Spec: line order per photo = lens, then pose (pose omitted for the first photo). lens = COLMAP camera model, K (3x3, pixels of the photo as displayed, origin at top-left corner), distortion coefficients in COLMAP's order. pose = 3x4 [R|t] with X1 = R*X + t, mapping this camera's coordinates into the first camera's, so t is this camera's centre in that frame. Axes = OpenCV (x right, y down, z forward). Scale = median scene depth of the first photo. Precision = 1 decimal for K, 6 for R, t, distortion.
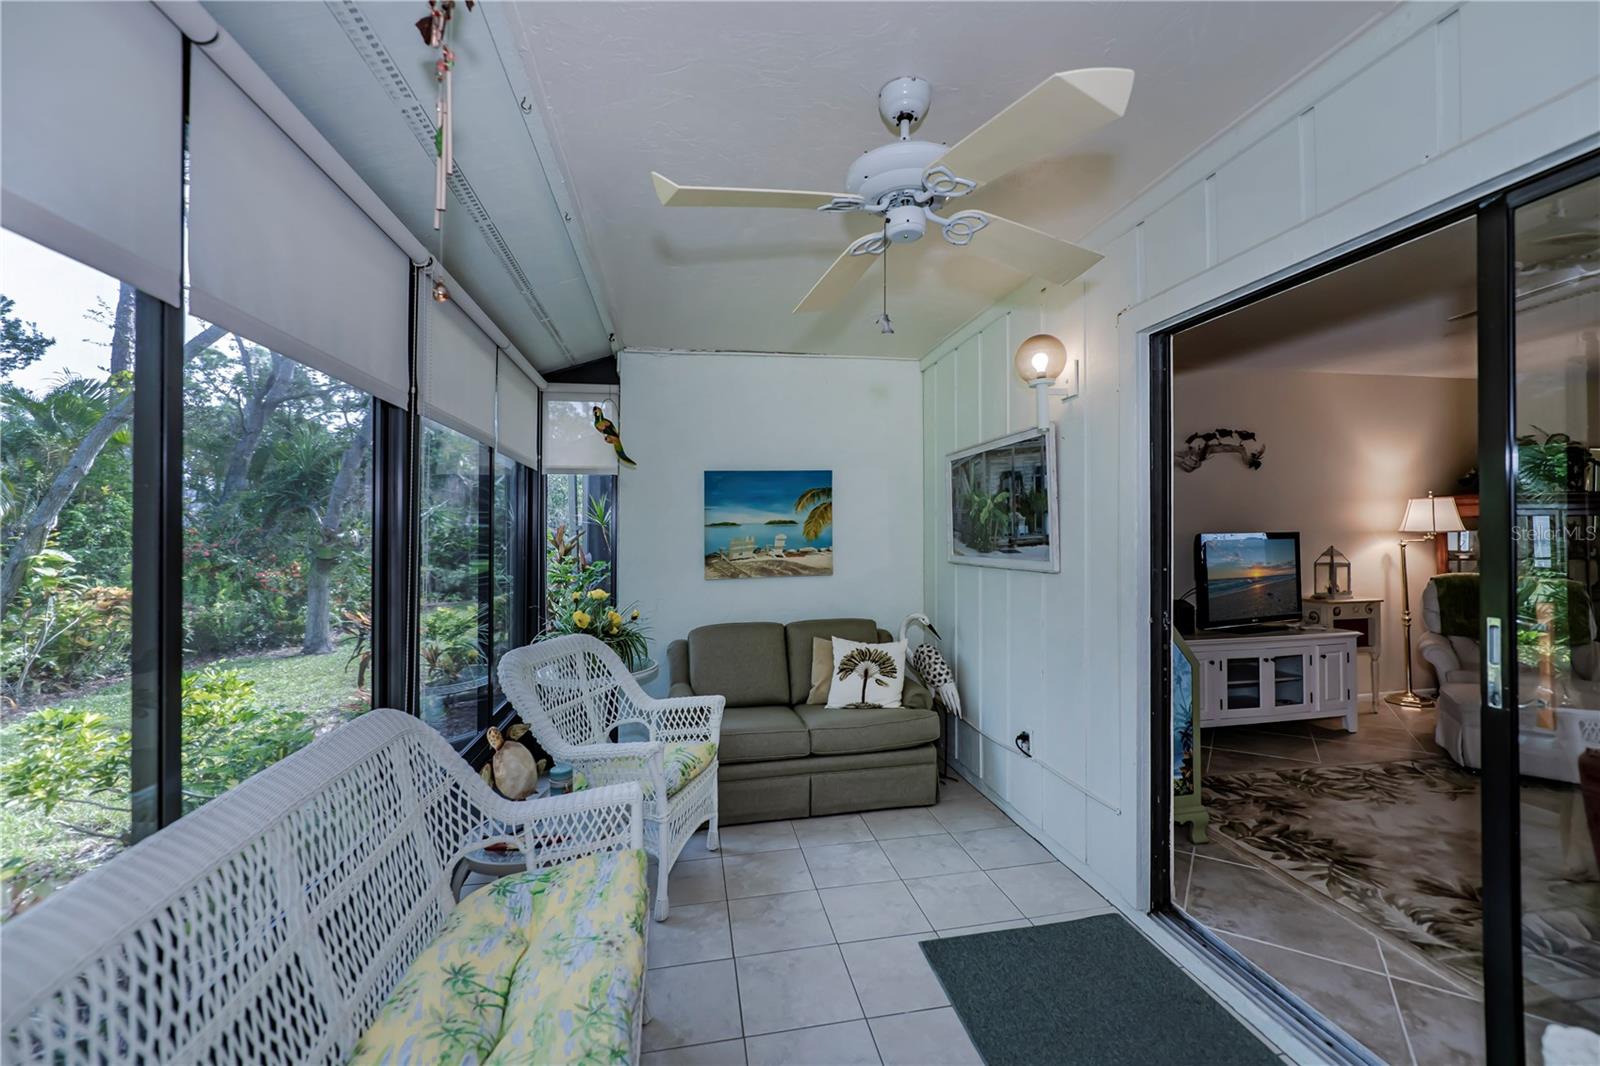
lens RADIAL K [[643.7, 0, 797.3], [0, 643.7, 536.0], [0, 0, 1]] dist [0.000804, -0.001137]
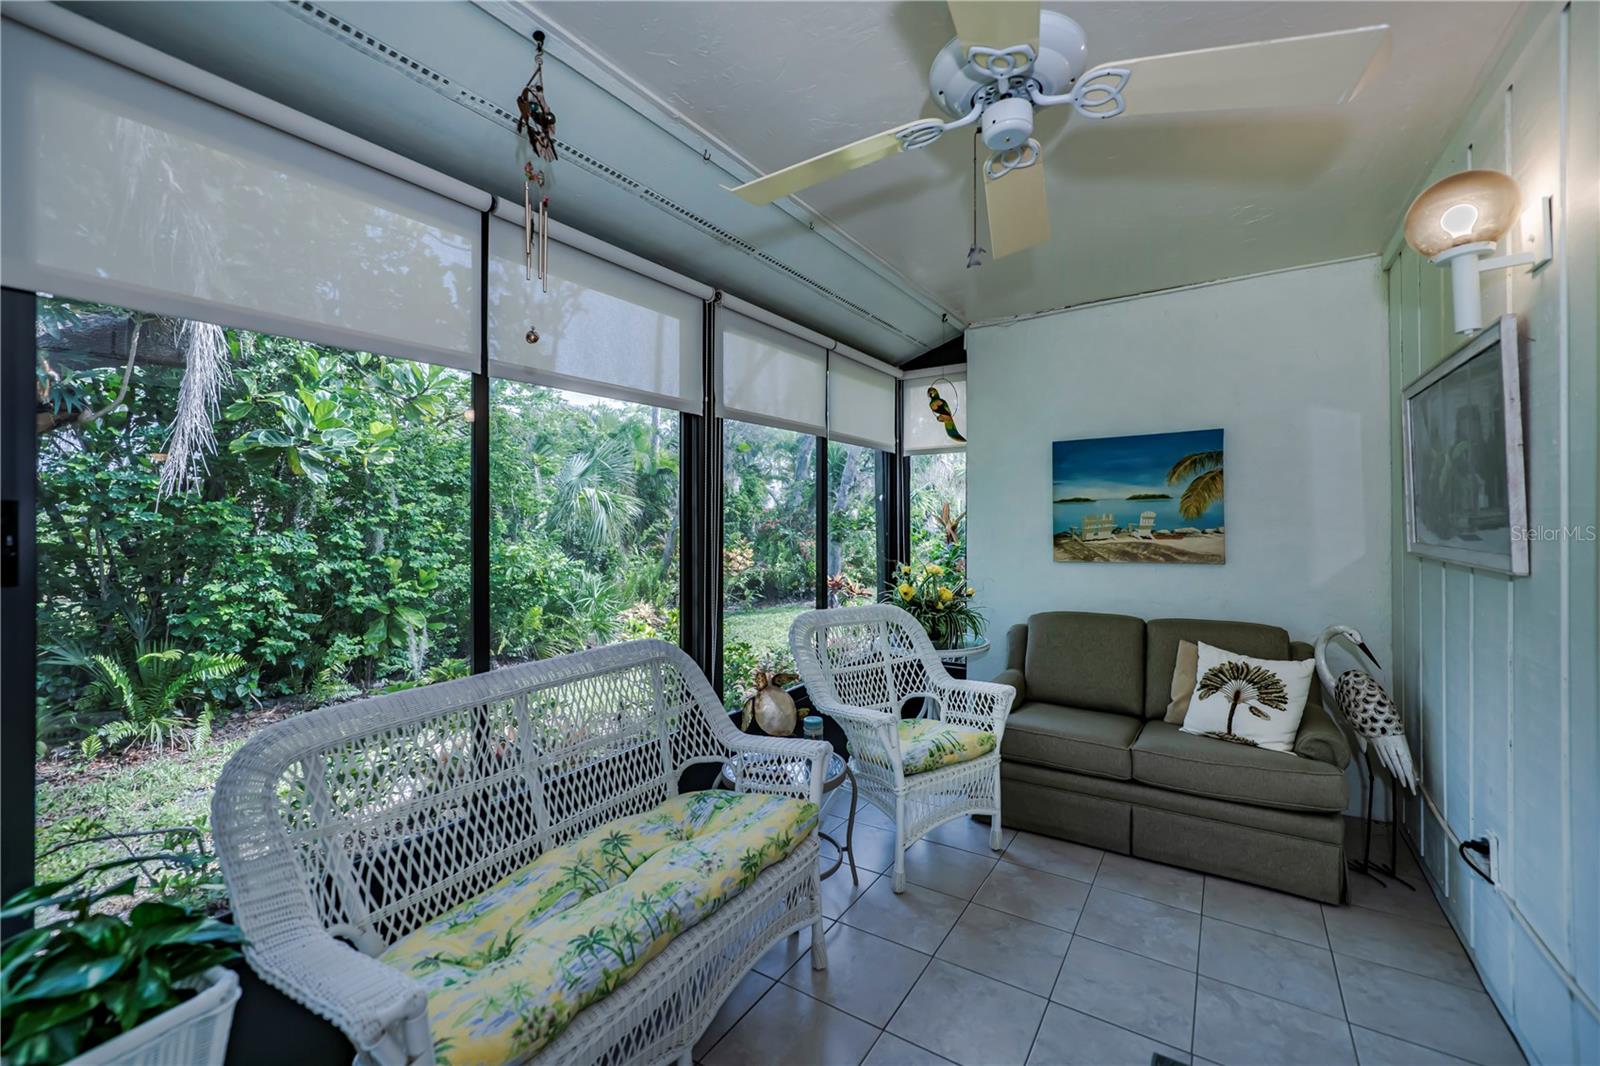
lens RADIAL K [[643.7, 0, 809.9], [0, 643.7, 517.0], [0, 0, 1]] dist [0.000804, -0.001137]
pose [[0.731829, 0.003166, -0.681481, 0.253614], [-0.001595, 0.999994, 0.002933, 0.003175], [0.681487, -0.001059, 0.731829, 0.111895]]
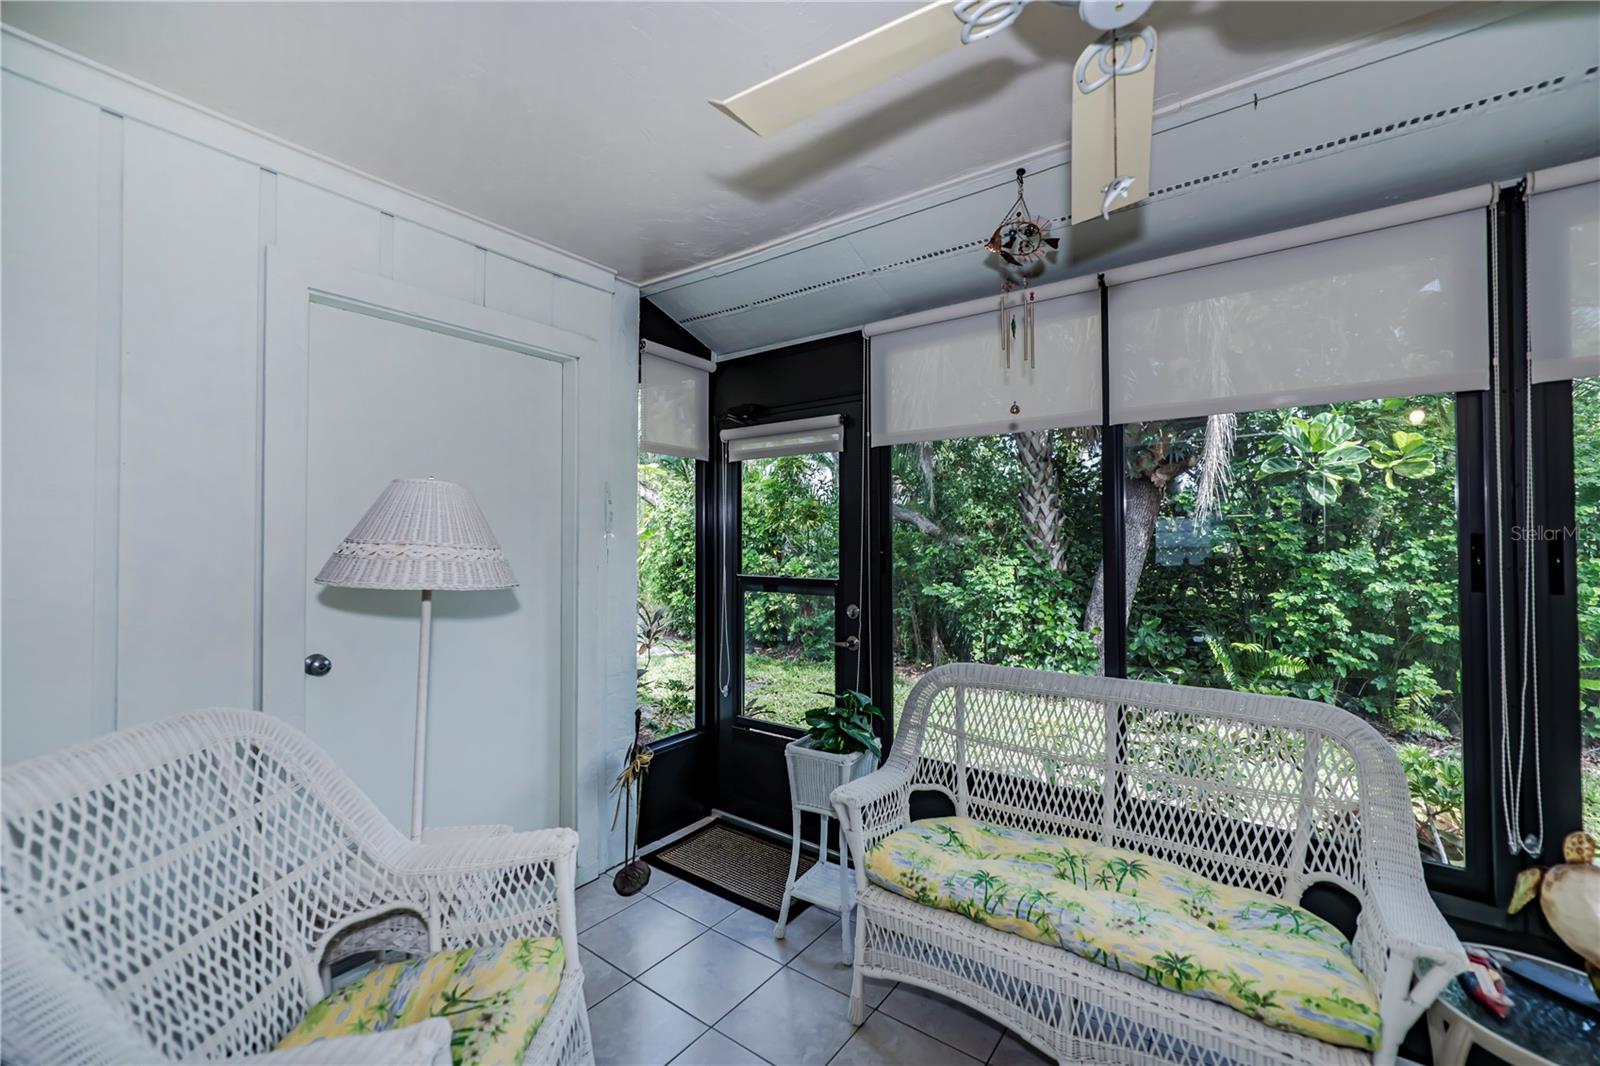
lens RADIAL K [[643.7, 0, 794.7], [0, 643.7, 523.5], [0, 0, 1]] dist [0.000804, -0.001137]
pose [[-0.716678, -0.001257, -0.697403, 0.347871], [0.007876, 0.999920, -0.009896, -0.012156], [0.697360, -0.012585, -0.716611, 0.558188]]
